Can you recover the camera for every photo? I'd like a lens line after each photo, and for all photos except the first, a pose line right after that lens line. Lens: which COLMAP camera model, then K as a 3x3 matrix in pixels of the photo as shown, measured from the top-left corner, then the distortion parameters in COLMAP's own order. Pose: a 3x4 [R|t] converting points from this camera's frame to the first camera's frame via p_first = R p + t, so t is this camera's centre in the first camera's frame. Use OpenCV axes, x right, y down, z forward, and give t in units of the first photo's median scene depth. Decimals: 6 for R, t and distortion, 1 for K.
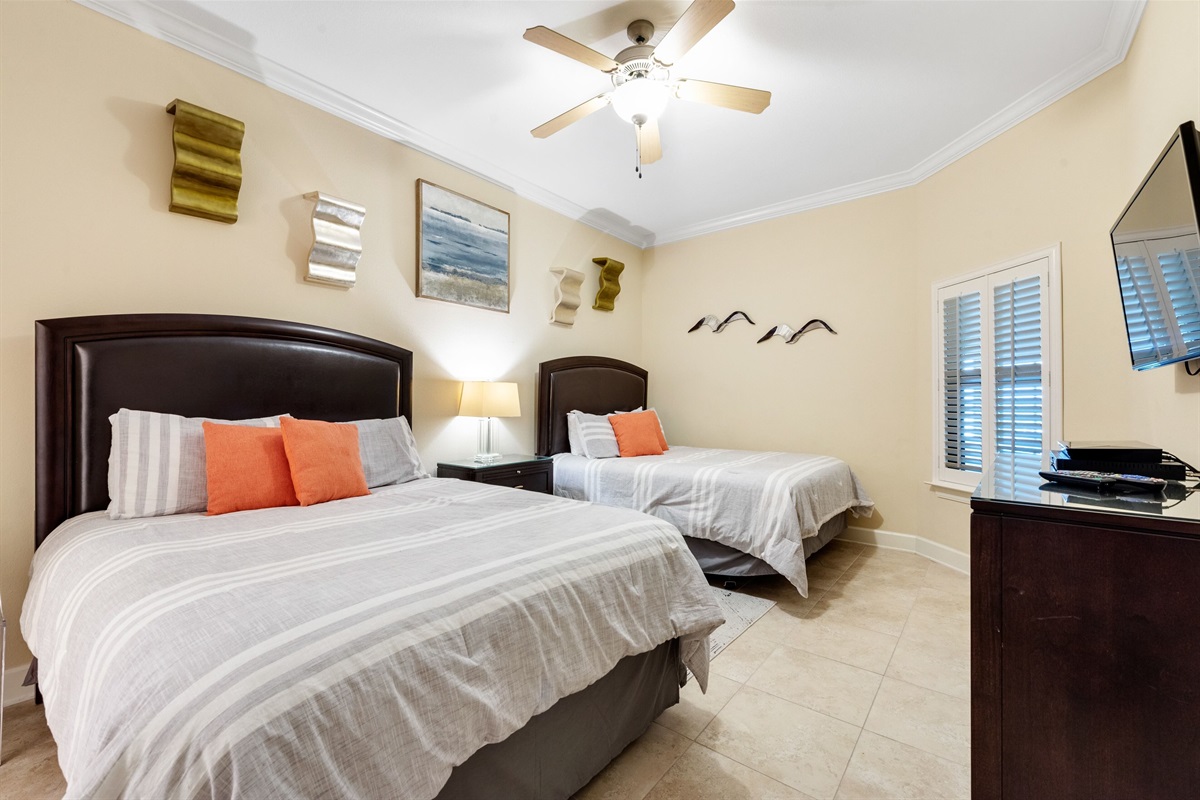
lens RADIAL K [[491.7, 0, 593.6], [0, 491.7, 404.2], [0, 0, 1]] dist [-0.001410, -0.000071]
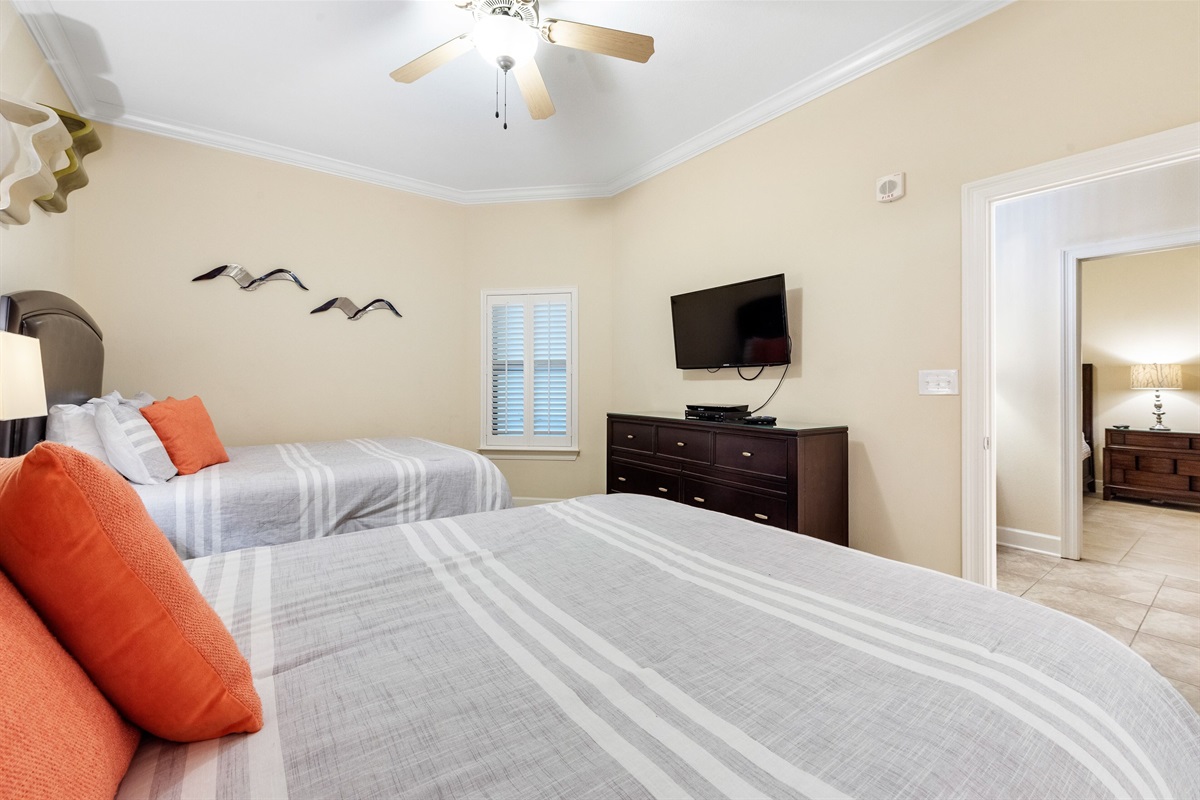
lens RADIAL K [[491.7, 0, 601.2], [0, 491.7, 373.4], [0, 0, 1]] dist [-0.001410, -0.000071]
pose [[0.237118, 0.021090, 0.971252, -0.509104], [-0.003474, 0.999776, -0.020862, -0.006245], [-0.971475, 0.001573, 0.237138, 0.439751]]
